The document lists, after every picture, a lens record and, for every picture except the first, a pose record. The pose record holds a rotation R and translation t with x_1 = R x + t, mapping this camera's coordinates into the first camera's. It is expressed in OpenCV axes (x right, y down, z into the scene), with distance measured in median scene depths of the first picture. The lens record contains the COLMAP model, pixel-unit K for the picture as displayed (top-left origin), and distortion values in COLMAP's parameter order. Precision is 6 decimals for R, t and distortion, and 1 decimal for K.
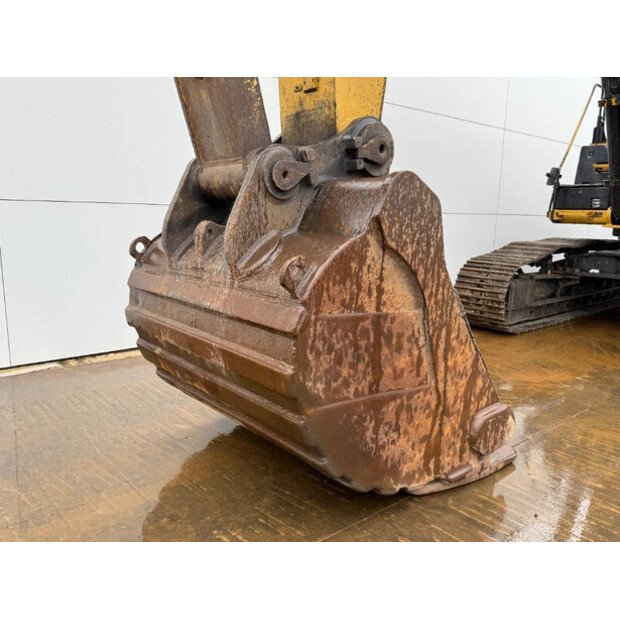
lens RADIAL K [[513.2, 0, 310.0], [0, 513.2, 310.0], [0, 0, 1]] dist [0.110738, -0.200473]
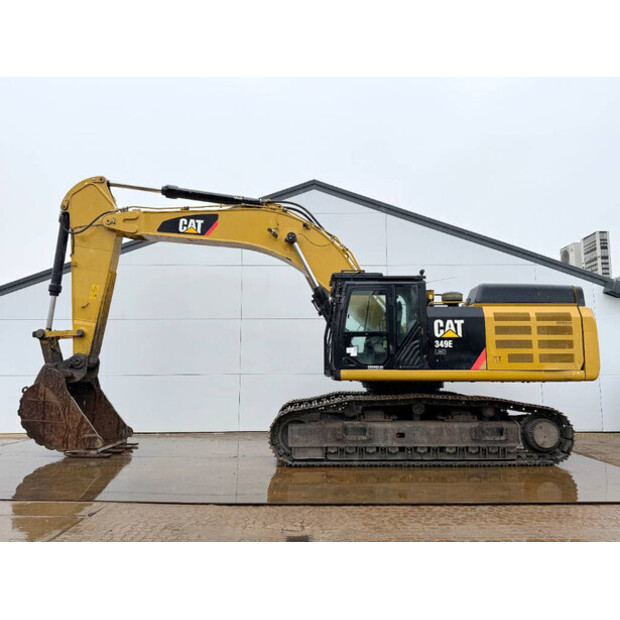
lens RADIAL K [[513.2, 0, 310.0], [0, 513.2, 310.0], [0, 0, 1]] dist [0.110738, -0.200473]
pose [[0.765403, -0.104133, -0.635071, 4.417922], [-0.097337, 0.956737, -0.274189, 0.247361], [0.636148, 0.271681, 0.722153, -0.895805]]
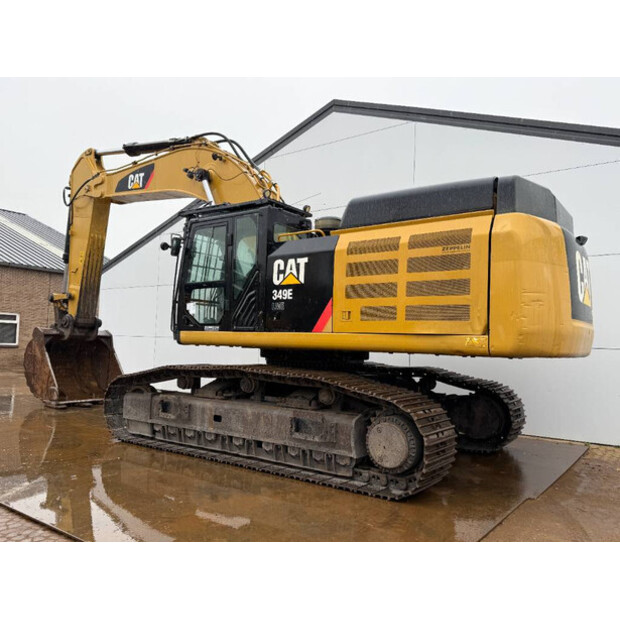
lens RADIAL K [[513.2, 0, 310.0], [0, 513.2, 310.0], [0, 0, 1]] dist [0.110738, -0.200473]
pose [[0.233658, -0.076025, -0.969342, 5.298824], [-0.194325, 0.973174, -0.123167, -0.298193], [0.952702, 0.217146, 0.212616, 2.230254]]
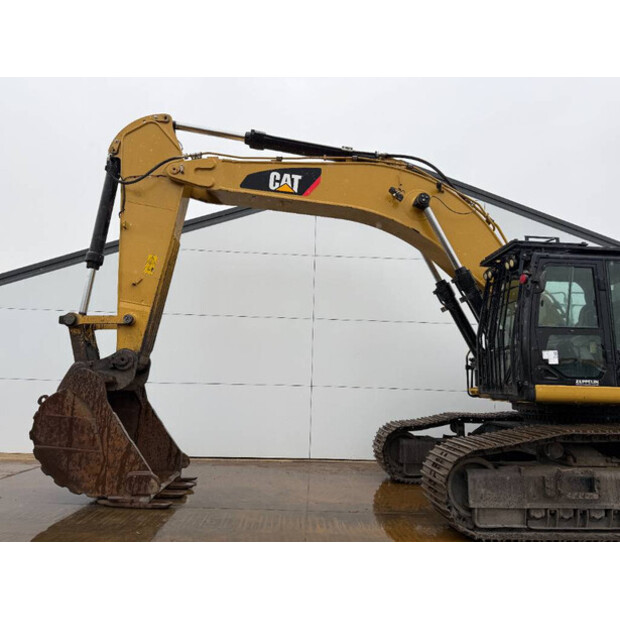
lens RADIAL K [[437.4, 0, 310.0], [0, 437.4, 310.0], [0, 0, 1]] dist [0.039246, -0.049960]
pose [[0.791551, -0.110648, -0.601003, 2.548605], [-0.119255, 0.936595, -0.329497, 0.093285], [0.599354, 0.332486, 0.728167, -0.178704]]
